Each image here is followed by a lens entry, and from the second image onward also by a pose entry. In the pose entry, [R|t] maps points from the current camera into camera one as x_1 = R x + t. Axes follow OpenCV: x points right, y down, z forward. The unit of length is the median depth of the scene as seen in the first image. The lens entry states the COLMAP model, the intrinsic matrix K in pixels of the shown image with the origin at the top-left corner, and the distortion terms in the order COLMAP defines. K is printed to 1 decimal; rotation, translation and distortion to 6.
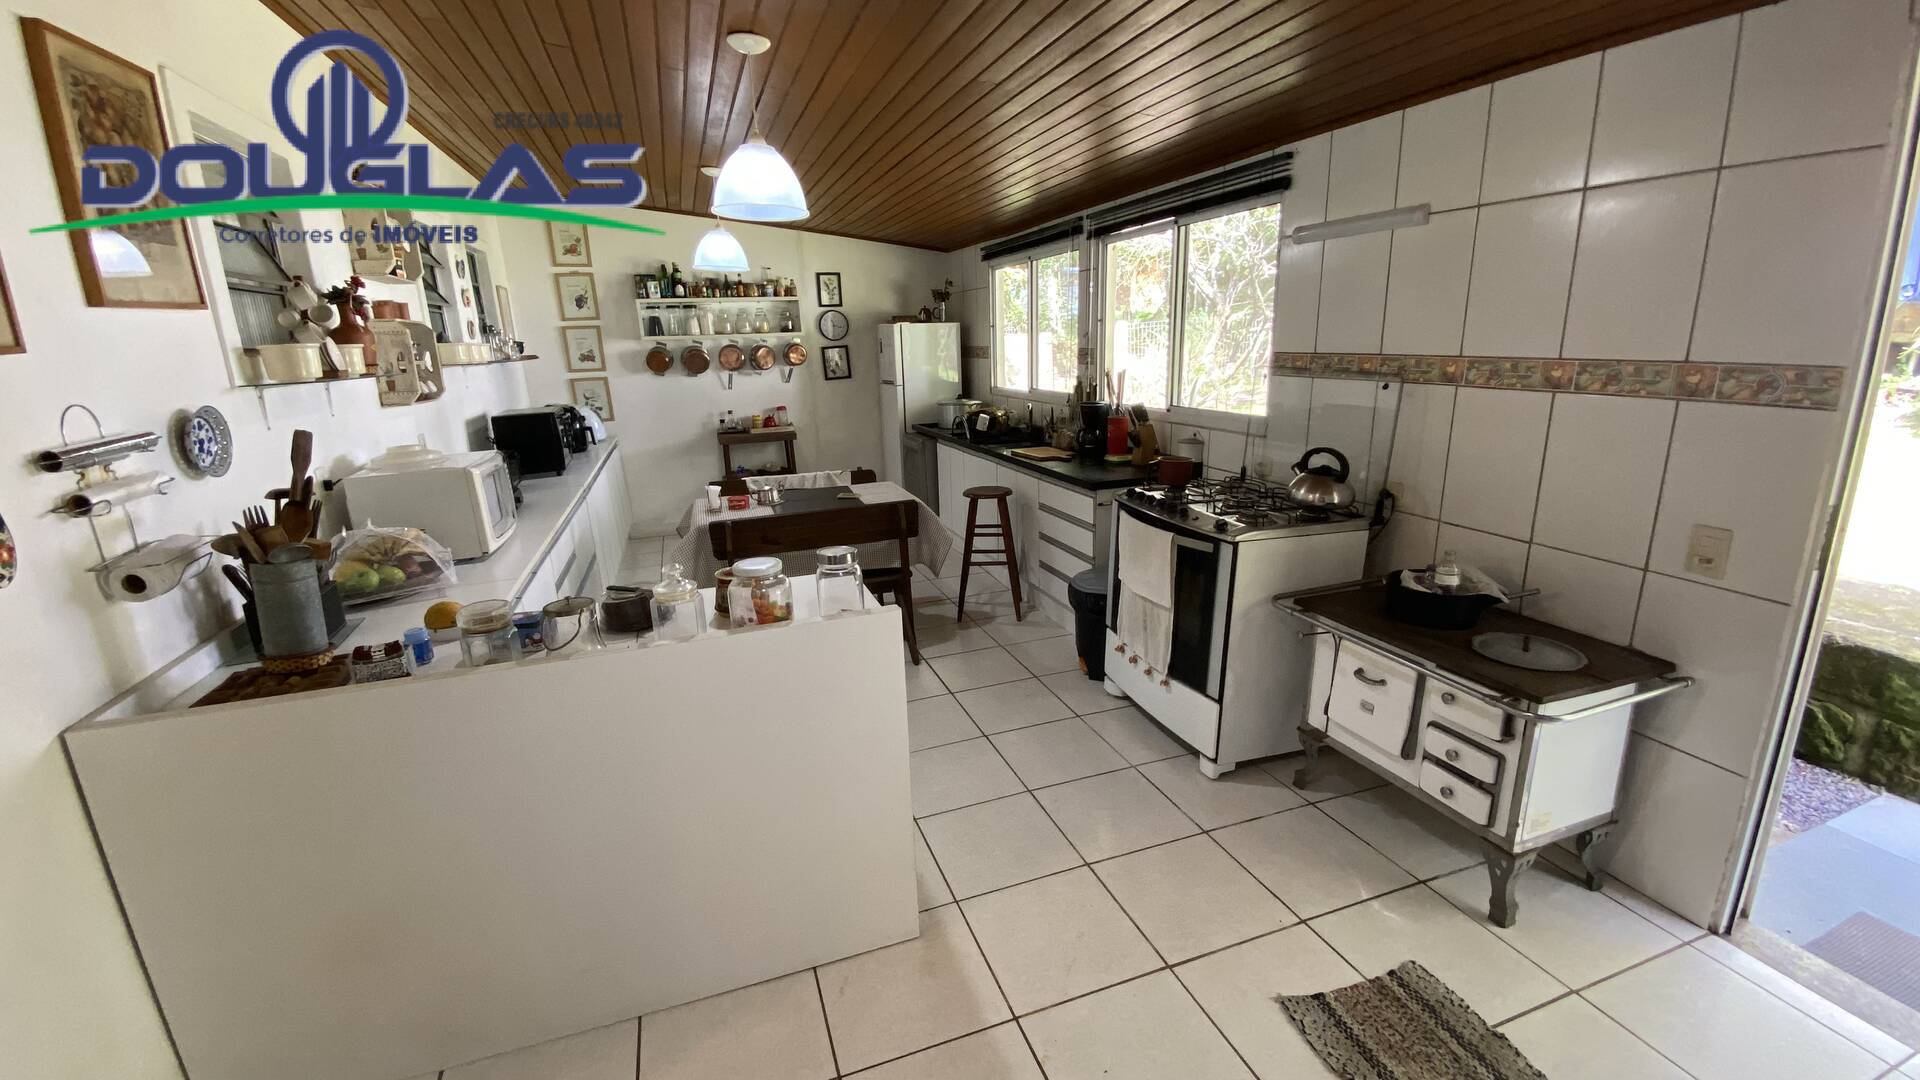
lens RADIAL K [[789.2, 0, 960.0], [0, 789.2, 540.0], [0, 0, 1]] dist [0.048973, -0.045122]
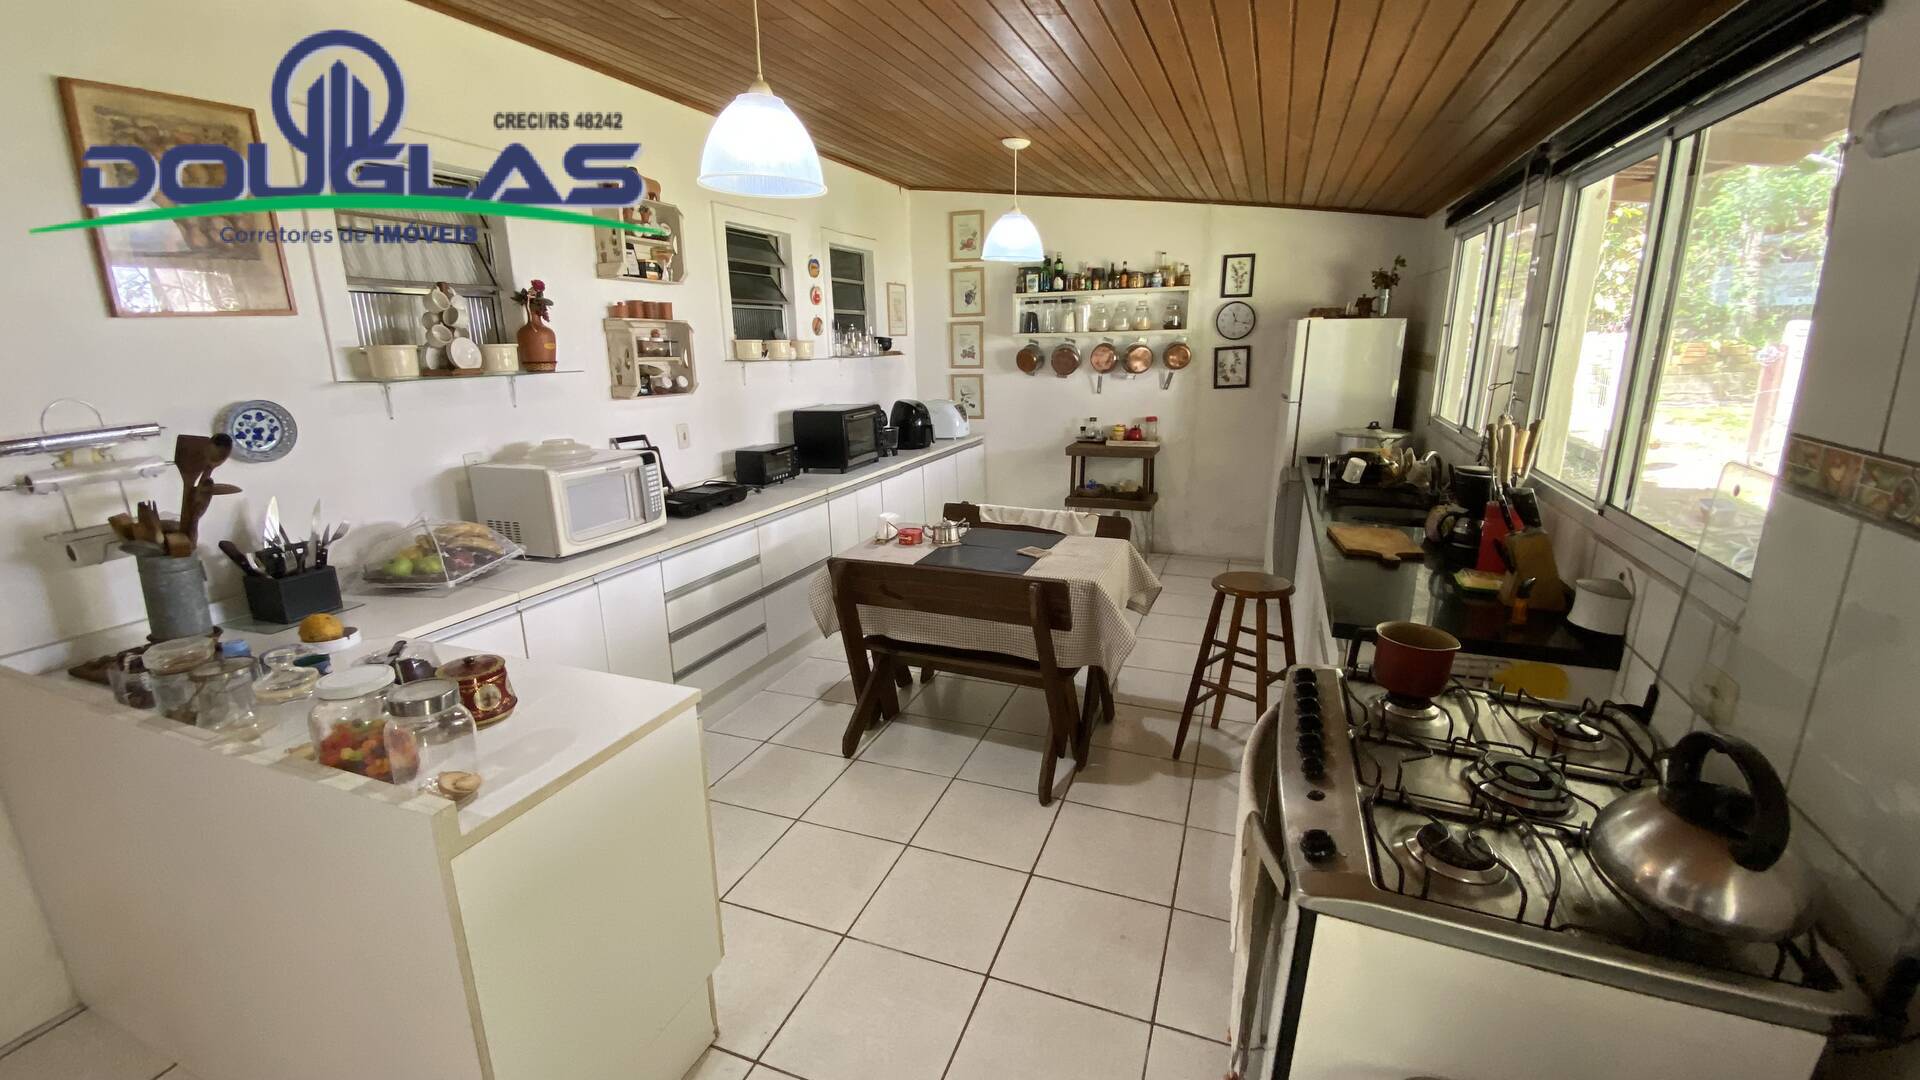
lens RADIAL K [[789.2, 0, 960.0], [0, 789.2, 540.0], [0, 0, 1]] dist [0.048973, -0.045122]
pose [[0.755859, 0.183102, -0.628610, 0.184565], [-0.173231, 0.981813, 0.077685, -0.073294], [0.631401, 0.050175, 0.773831, 0.232228]]
